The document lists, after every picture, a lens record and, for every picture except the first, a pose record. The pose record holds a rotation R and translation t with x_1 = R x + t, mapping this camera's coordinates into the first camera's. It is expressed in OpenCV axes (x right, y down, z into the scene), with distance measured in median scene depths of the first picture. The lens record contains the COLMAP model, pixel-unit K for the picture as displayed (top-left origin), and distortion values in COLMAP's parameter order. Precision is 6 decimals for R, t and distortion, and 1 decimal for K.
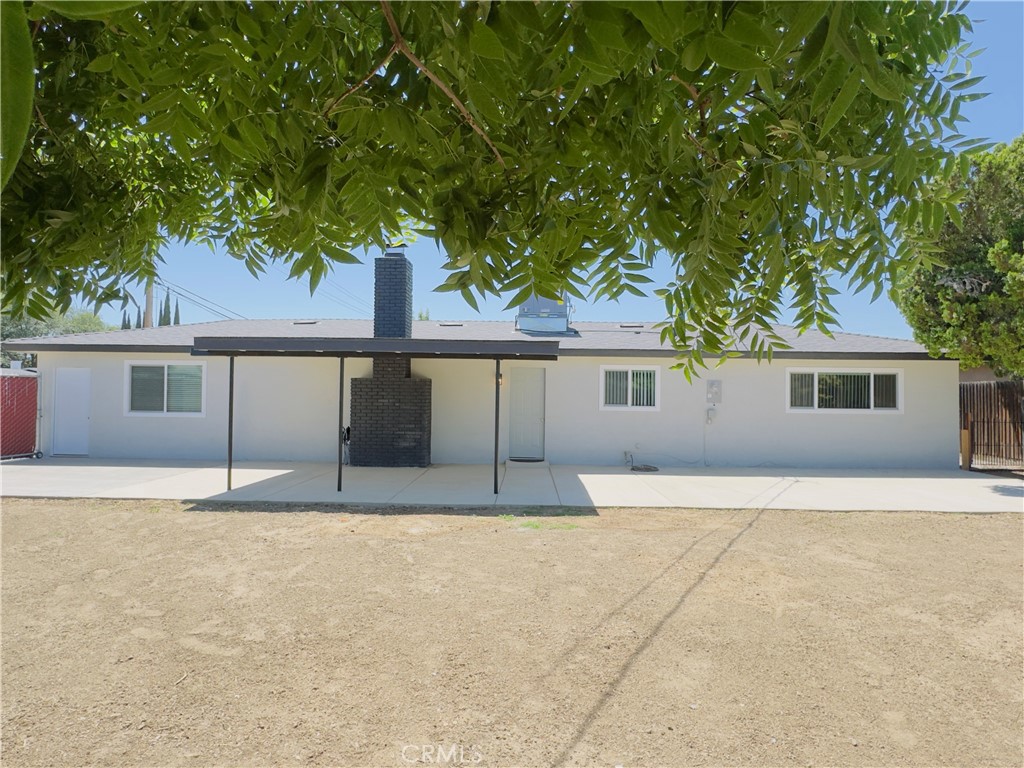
lens RADIAL K [[597.6, 0, 511.9], [0, 597.6, 391.9], [0, 0, 1]] dist [-0.010203, 0.002657]
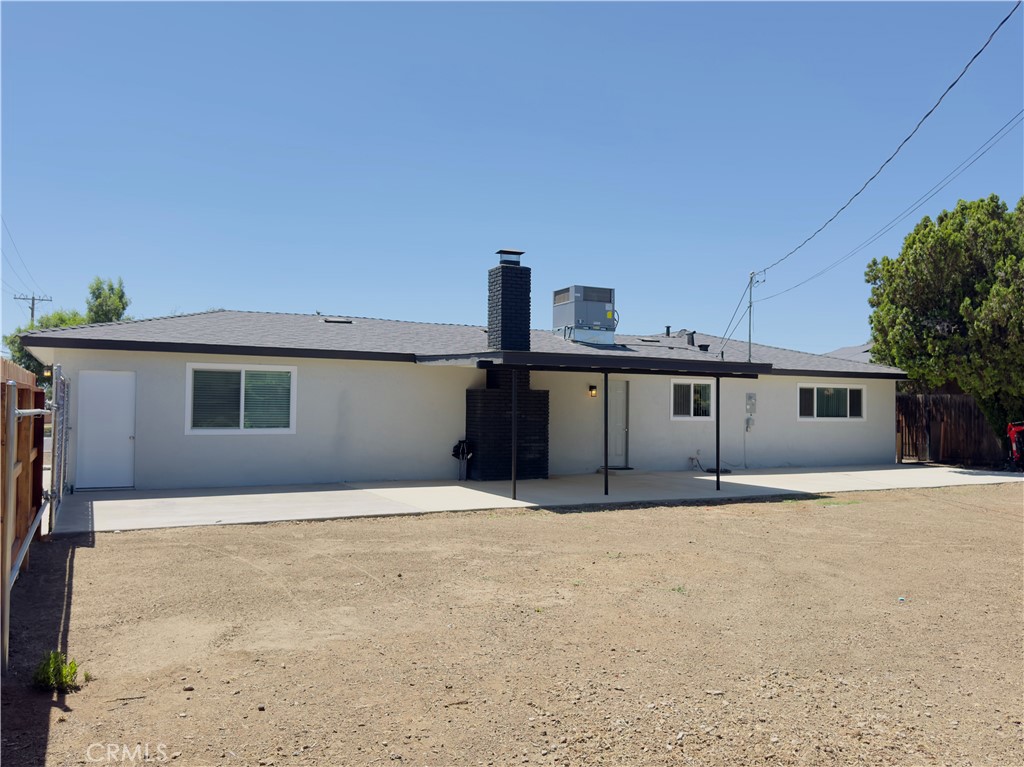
lens RADIAL K [[812.5, 0, 511.2], [0, 812.5, 384.5], [0, 0, 1]] dist [0.039245, -0.003424]
pose [[0.883710, 0.010793, 0.467911, -0.816849], [-0.003222, 0.999851, -0.016979, -0.008602], [-0.468024, 0.013497, 0.883612, -0.174564]]
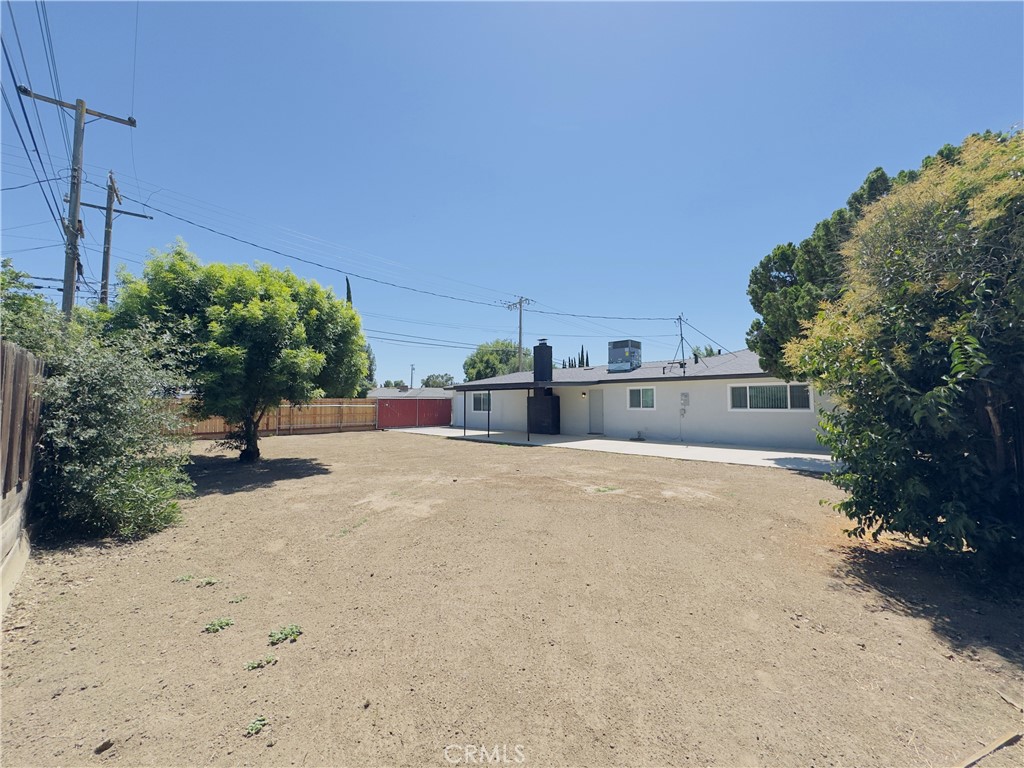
lens RADIAL K [[409.5, 0, 515.2], [0, 409.5, 381.4], [0, 0, 1]] dist [-0.001690, -0.000038]
pose [[0.727558, -0.050590, -0.684178, 0.821730], [0.014414, 0.998184, -0.058481, 0.010192], [0.685895, 0.032686, 0.726966, -0.239850]]
